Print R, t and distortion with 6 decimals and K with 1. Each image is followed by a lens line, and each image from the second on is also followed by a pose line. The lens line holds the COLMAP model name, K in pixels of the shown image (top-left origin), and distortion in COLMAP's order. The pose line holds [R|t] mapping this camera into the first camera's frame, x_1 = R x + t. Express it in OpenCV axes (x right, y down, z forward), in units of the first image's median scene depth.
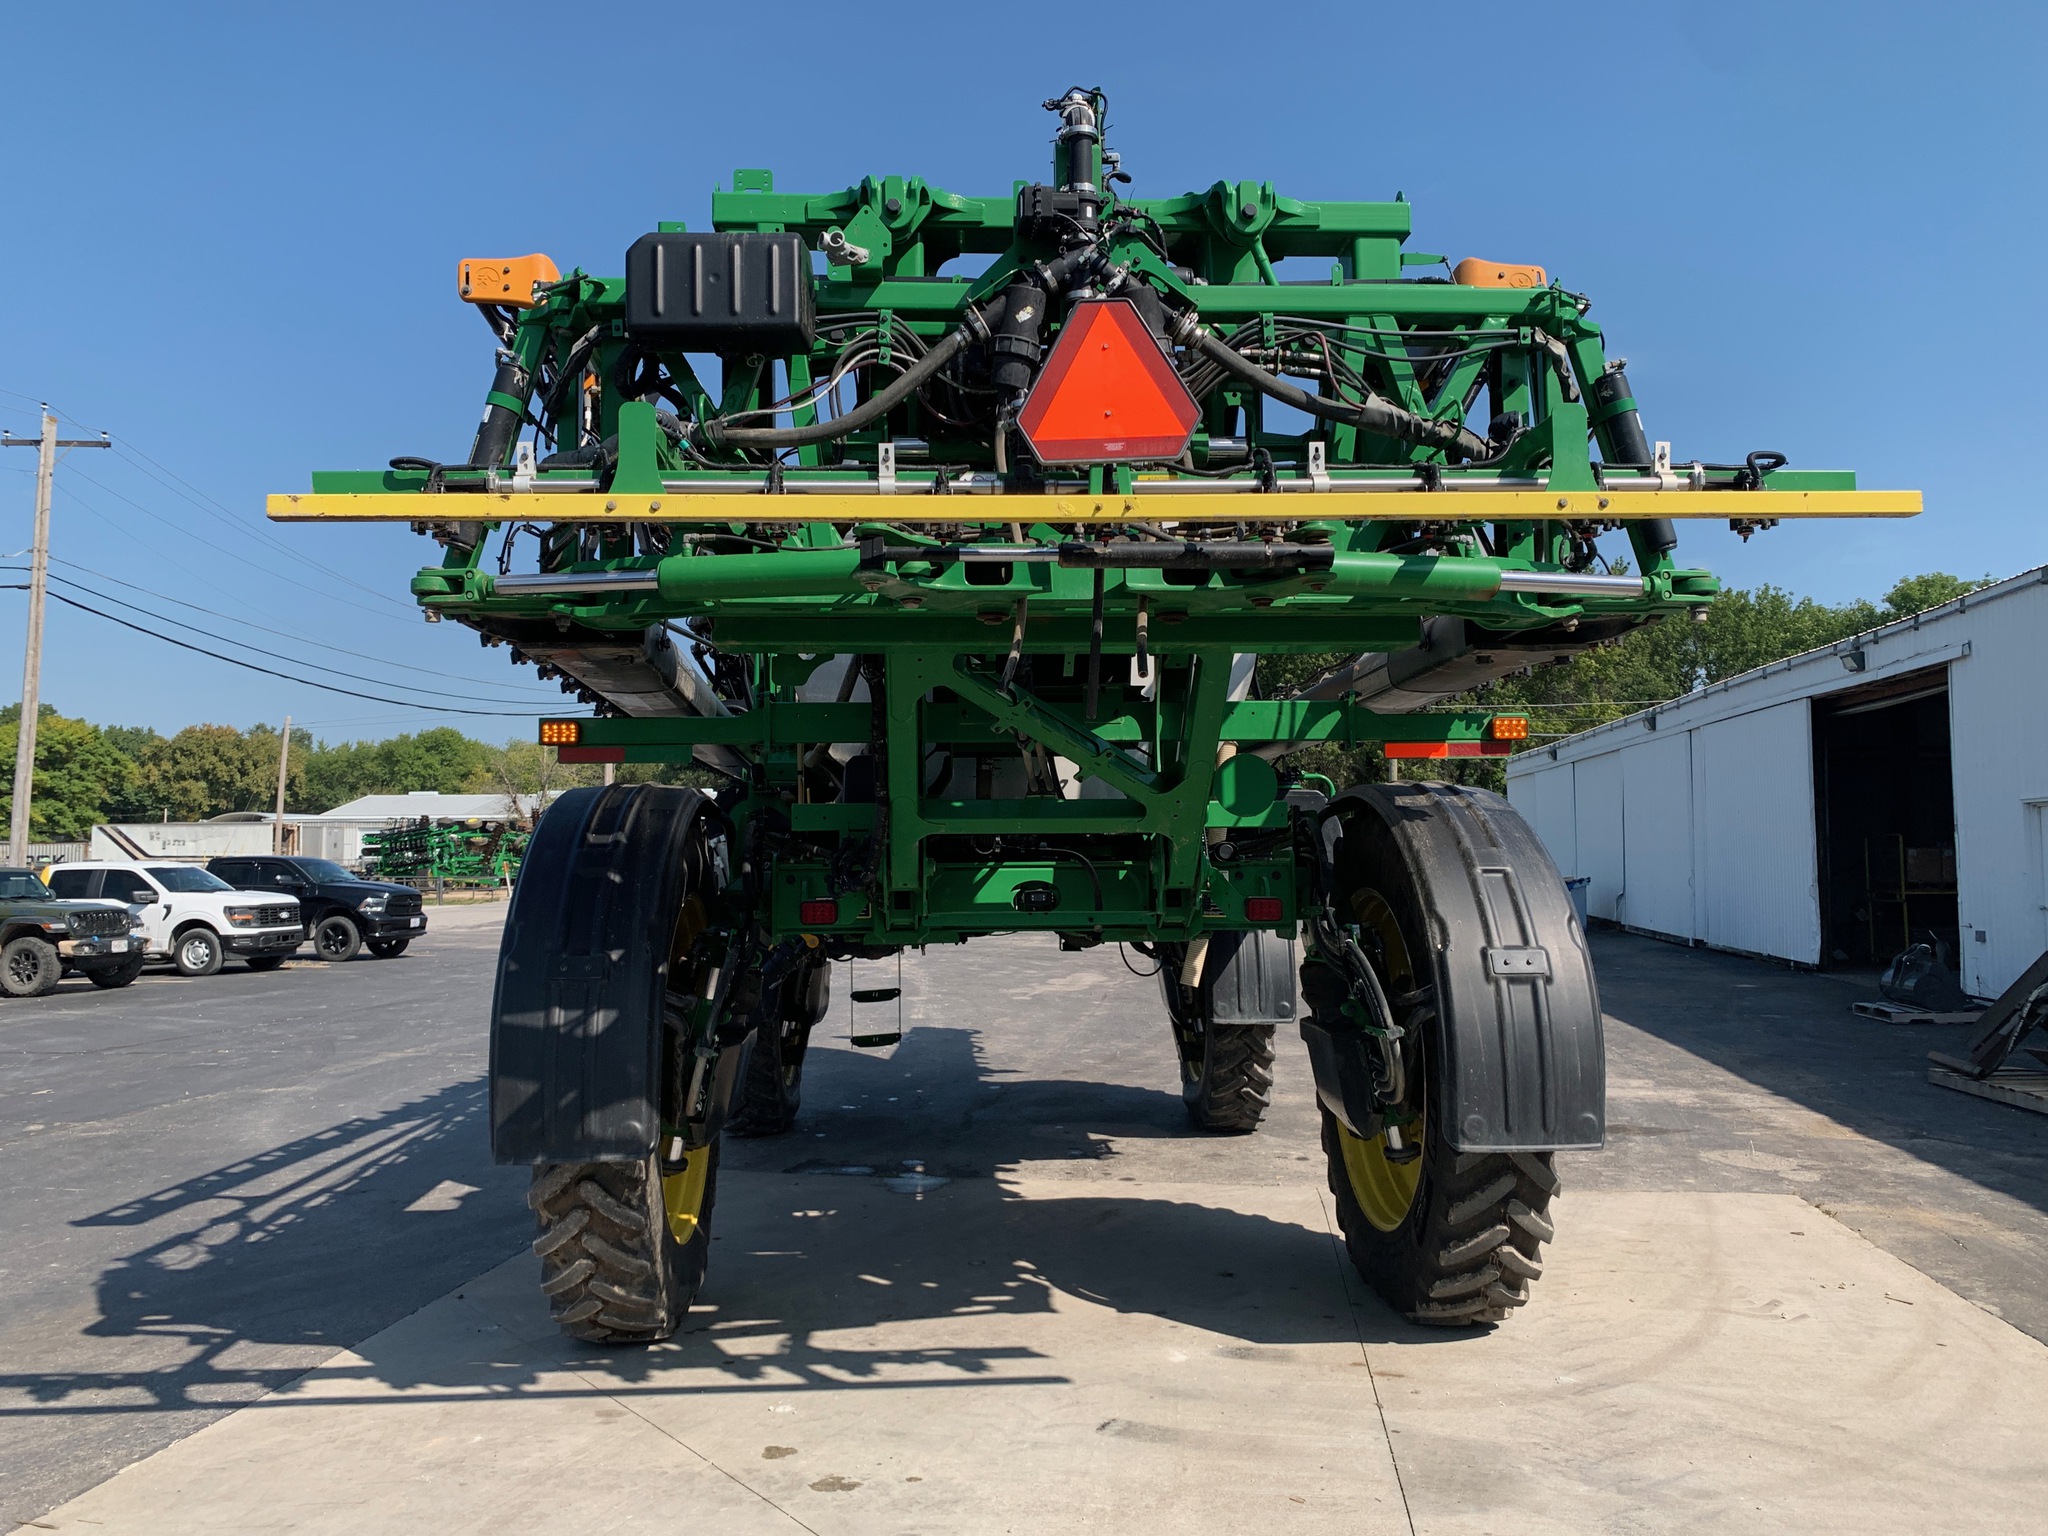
lens RADIAL K [[1562.5, 0, 1016.1], [0, 1562.5, 761.3], [0, 0, 1]] dist [0.011242, -0.004552]
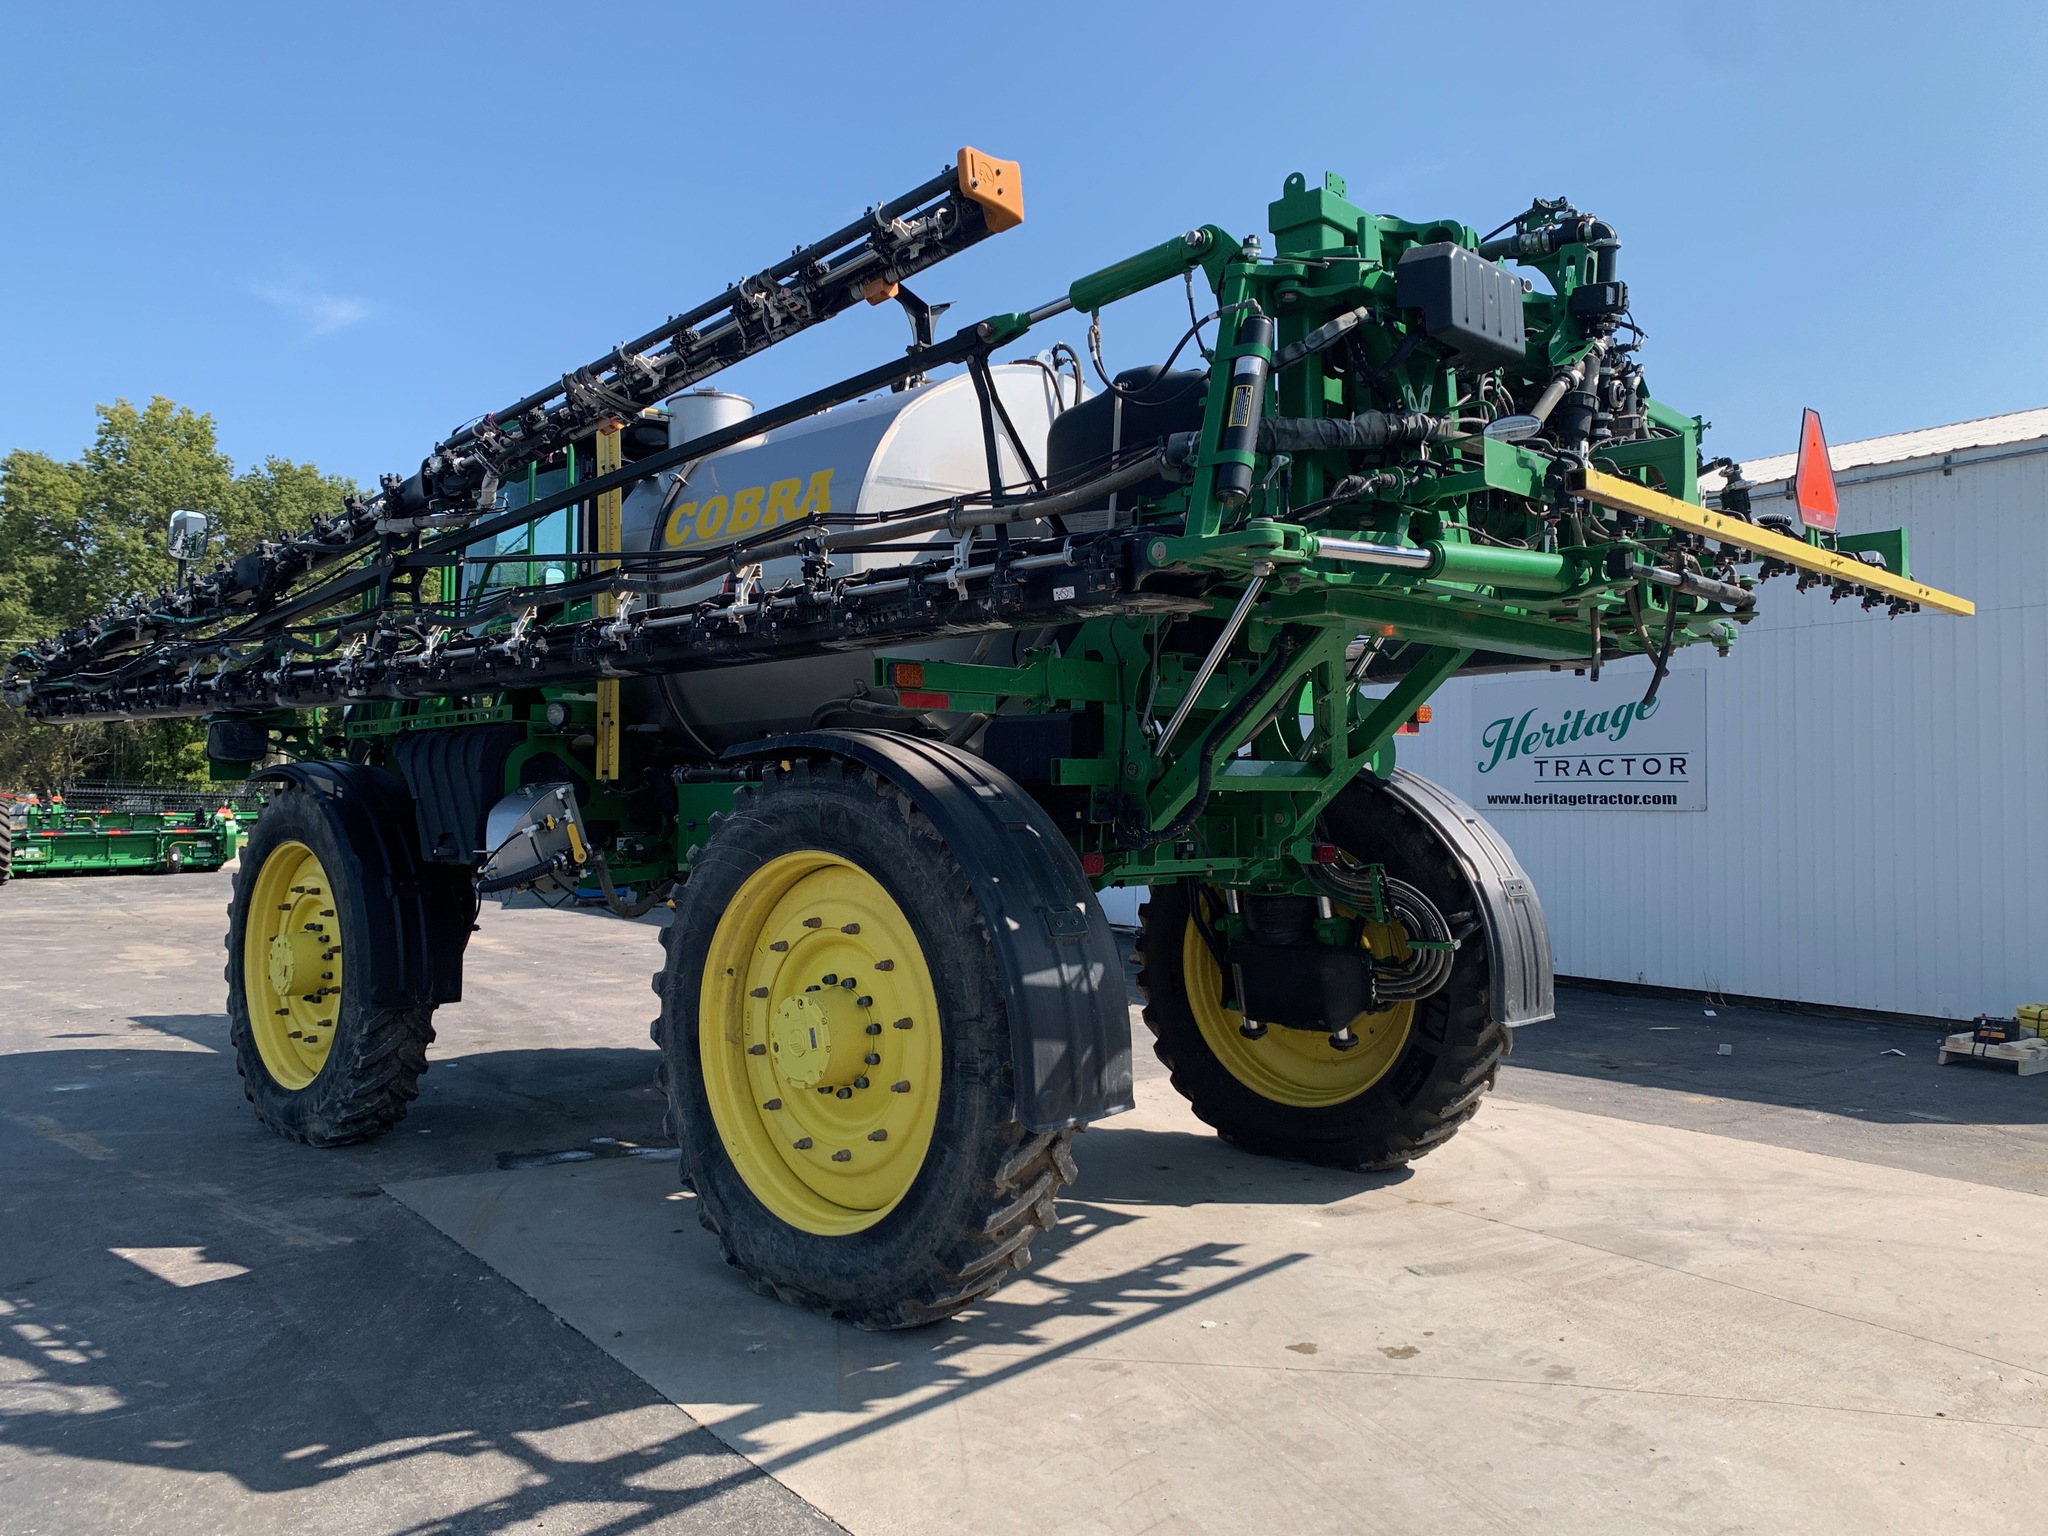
lens RADIAL K [[1572.8, 0, 1018.8], [0, 1572.8, 740.7], [0, 0, 1]] dist [0.018729, -0.024784]
pose [[0.714198, 0.033038, 0.699163, -0.924706], [-0.049147, 0.998787, 0.003008, 0.017578], [-0.698216, -0.036510, 0.714956, 0.308445]]
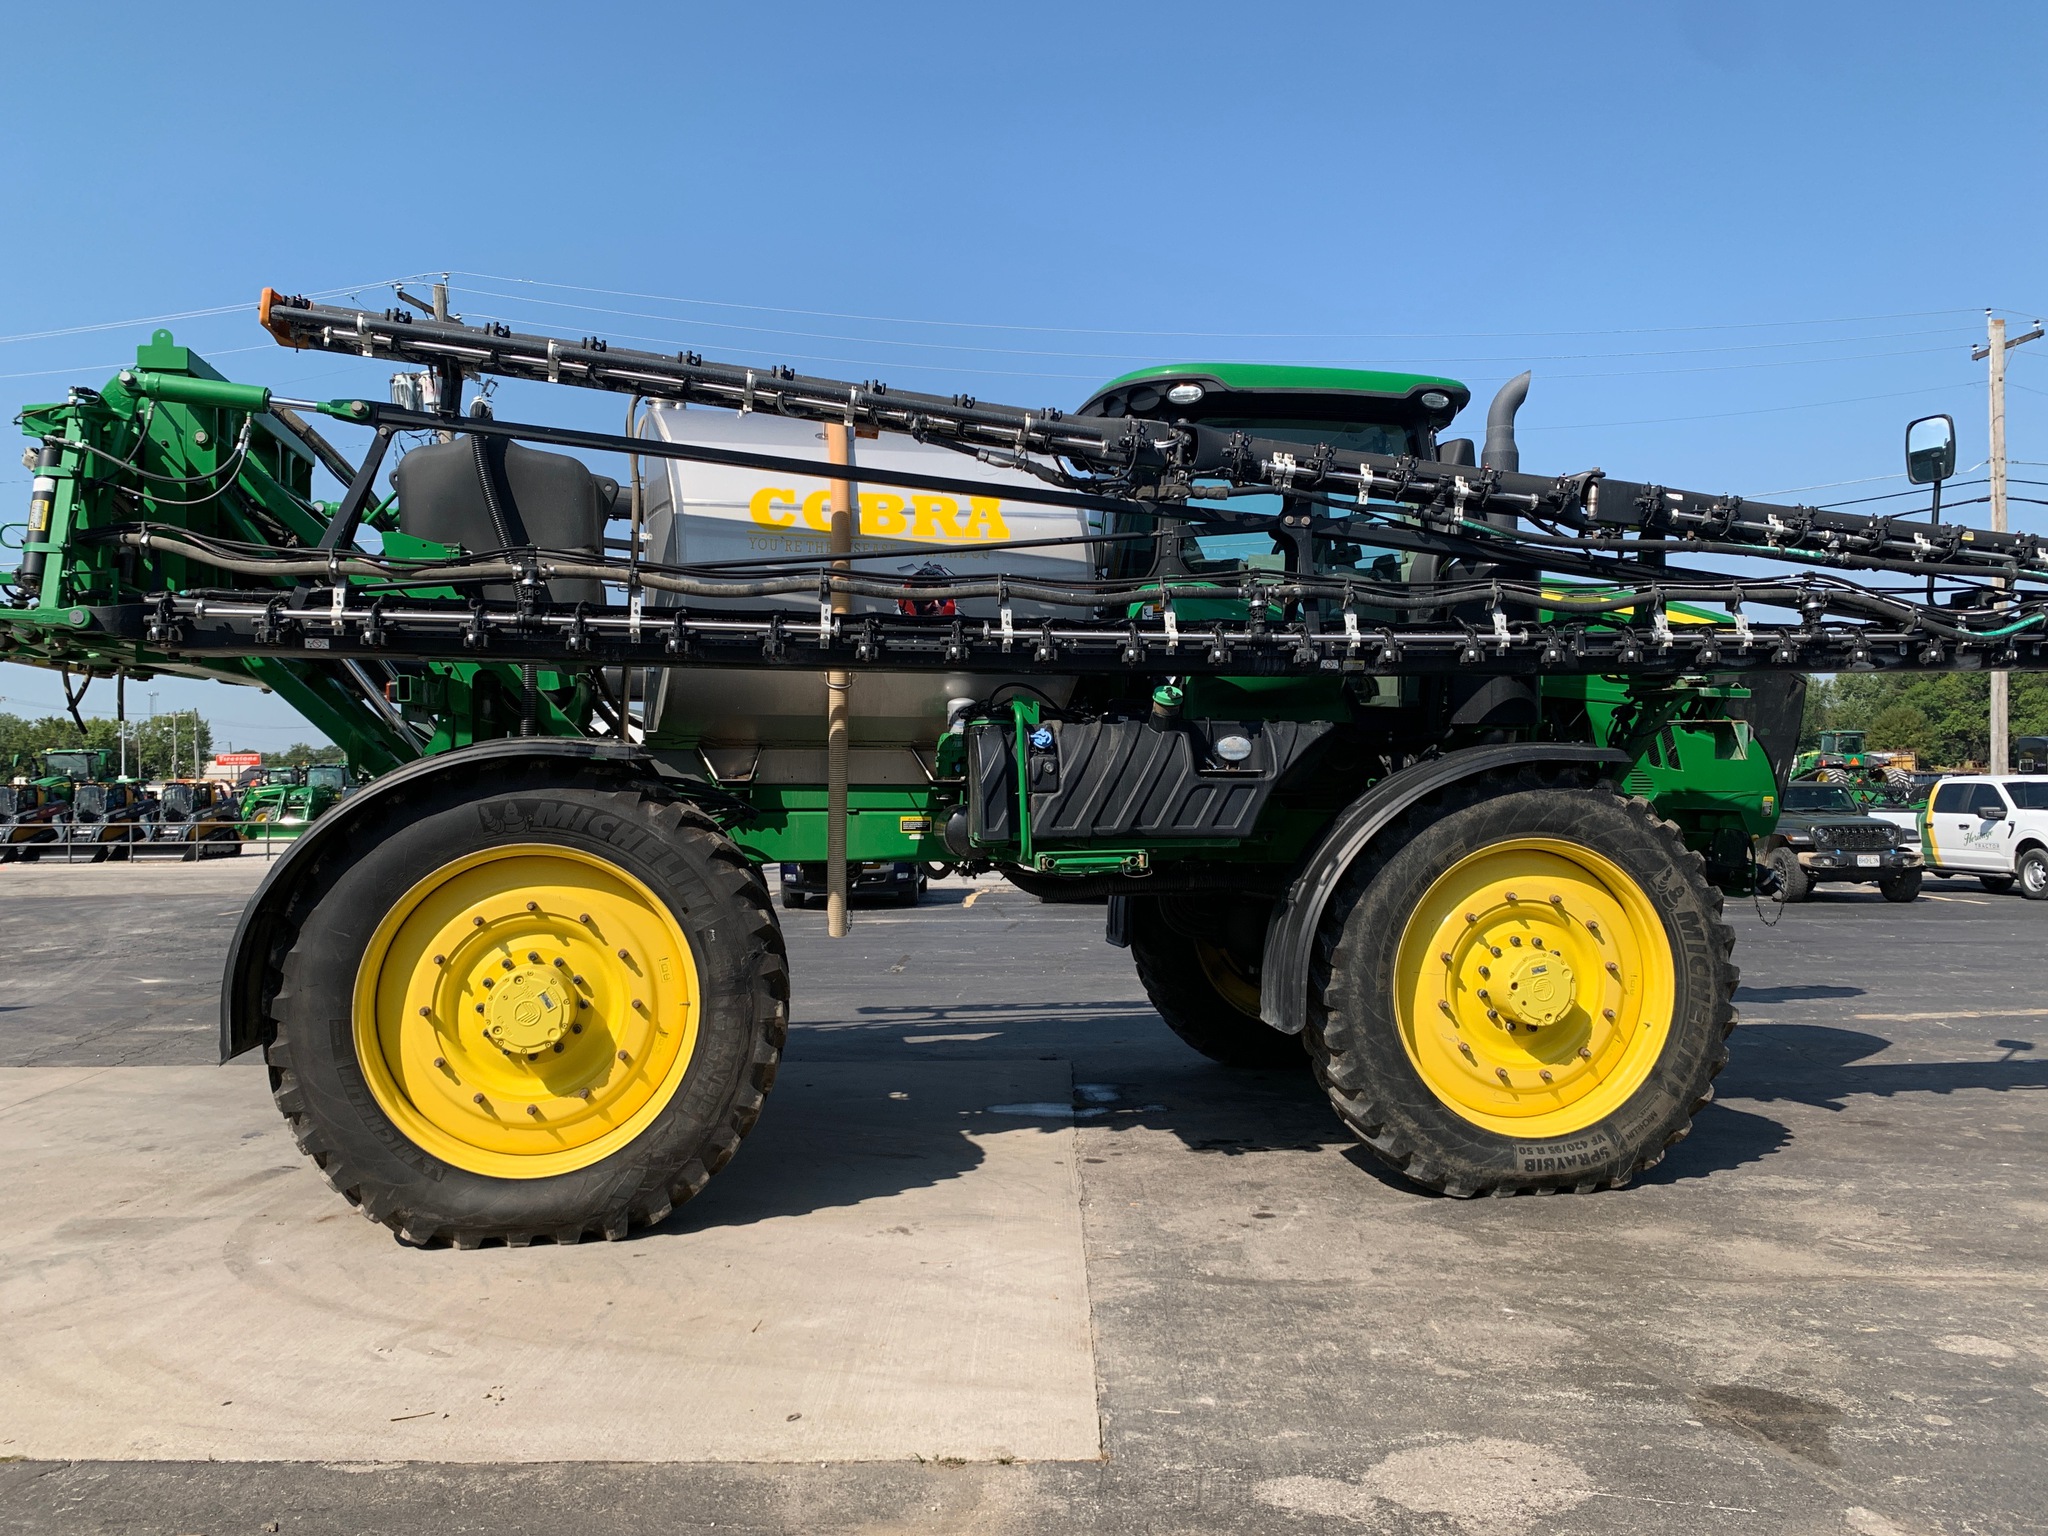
lens RADIAL K [[1562.5, 0, 1016.1], [0, 1562.5, 761.3], [0, 0, 1]] dist [0.011242, -0.004552]
pose [[0.134669, -0.004509, -0.990880, 1.528428], [0.066873, 0.997751, 0.004549, 0.051585], [0.988631, -0.066876, 0.134668, 1.365867]]
